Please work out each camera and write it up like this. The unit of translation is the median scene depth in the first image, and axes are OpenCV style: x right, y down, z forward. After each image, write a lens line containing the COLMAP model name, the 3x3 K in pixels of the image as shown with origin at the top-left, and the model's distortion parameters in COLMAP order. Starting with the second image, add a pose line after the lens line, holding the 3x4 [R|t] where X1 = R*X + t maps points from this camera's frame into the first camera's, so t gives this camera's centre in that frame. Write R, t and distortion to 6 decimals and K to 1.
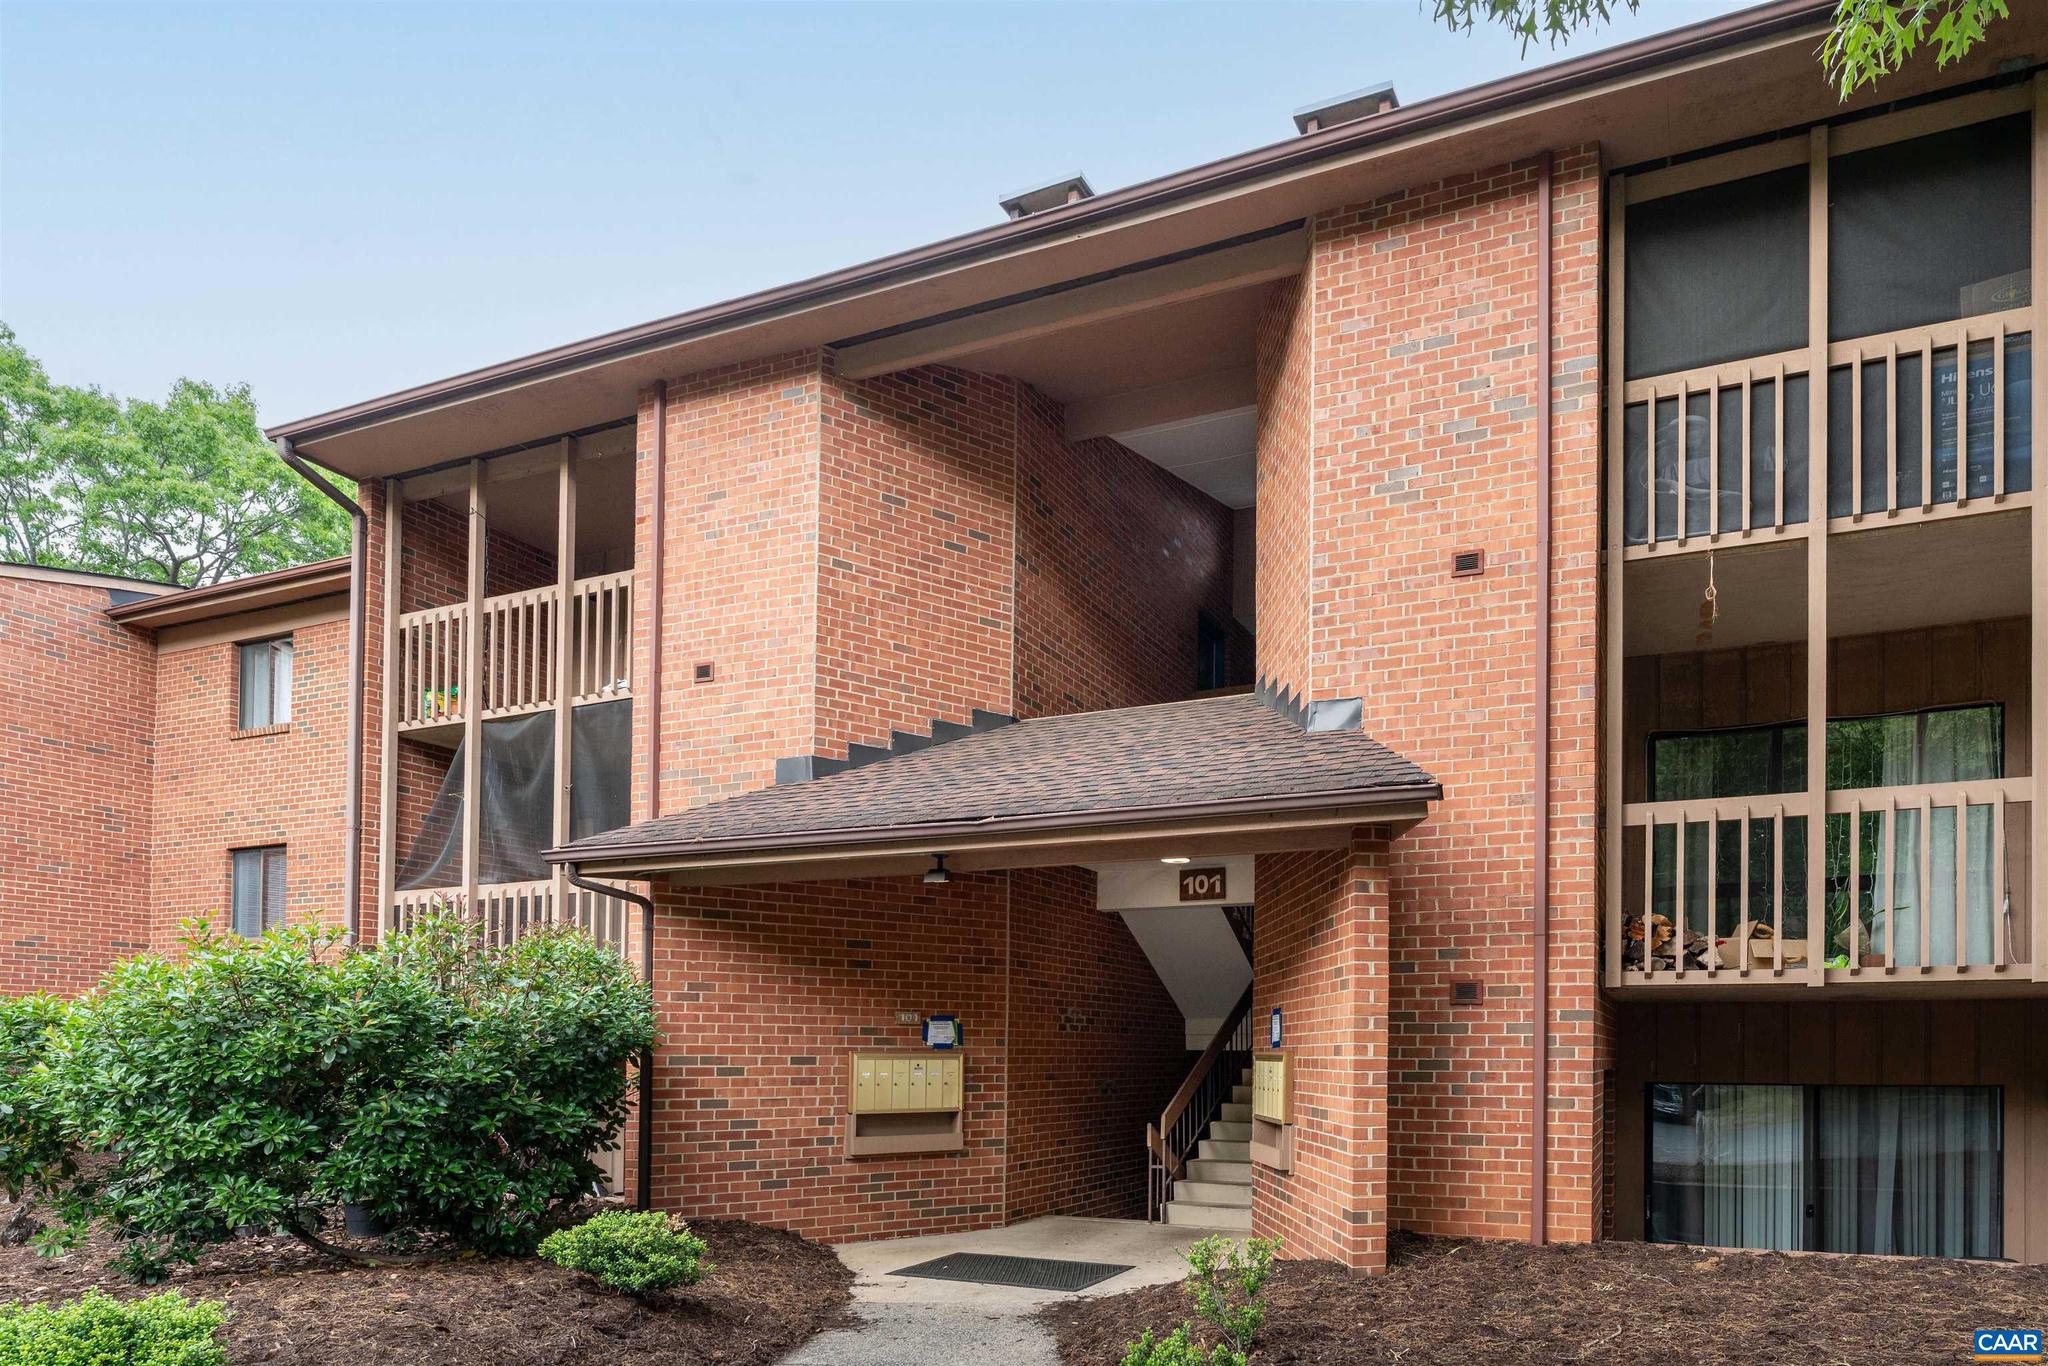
lens RADIAL K [[1363.7, 0, 1025.3], [0, 1363.7, 814.1], [0, 0, 1]] dist [-0.002272, -0.005944]
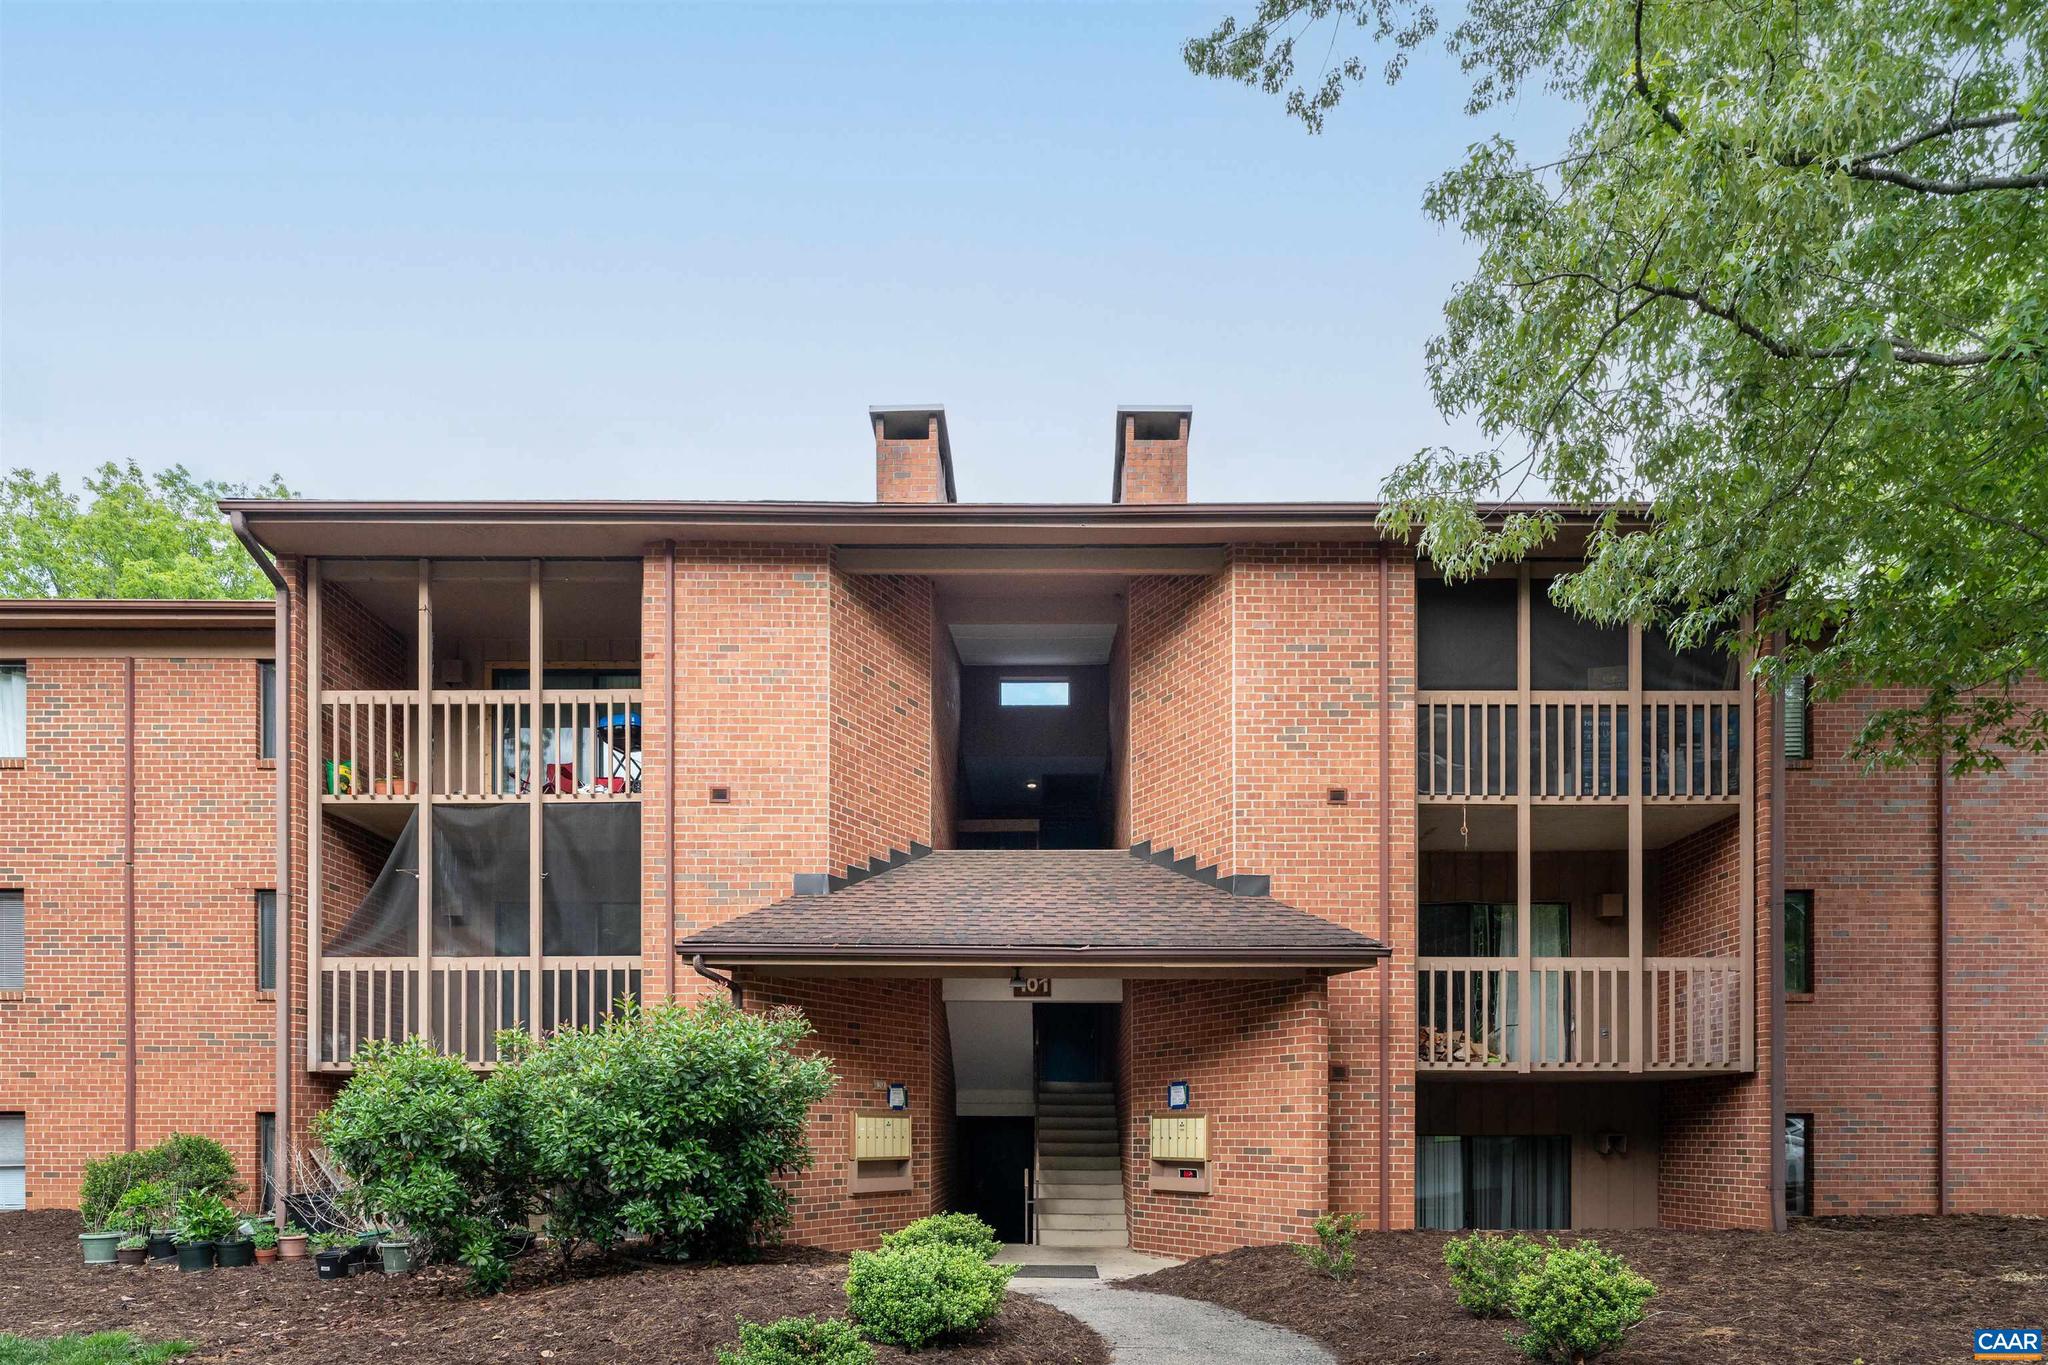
lens RADIAL K [[1363.7, 0, 1025.3], [0, 1363.7, 813.6], [0, 0, 1]] dist [-0.002272, -0.005944]
pose [[0.913107, 0.093224, 0.396920, -0.499592], [-0.071254, 0.995015, -0.069778, -0.023652], [-0.401447, 0.035433, 0.915197, -0.230819]]
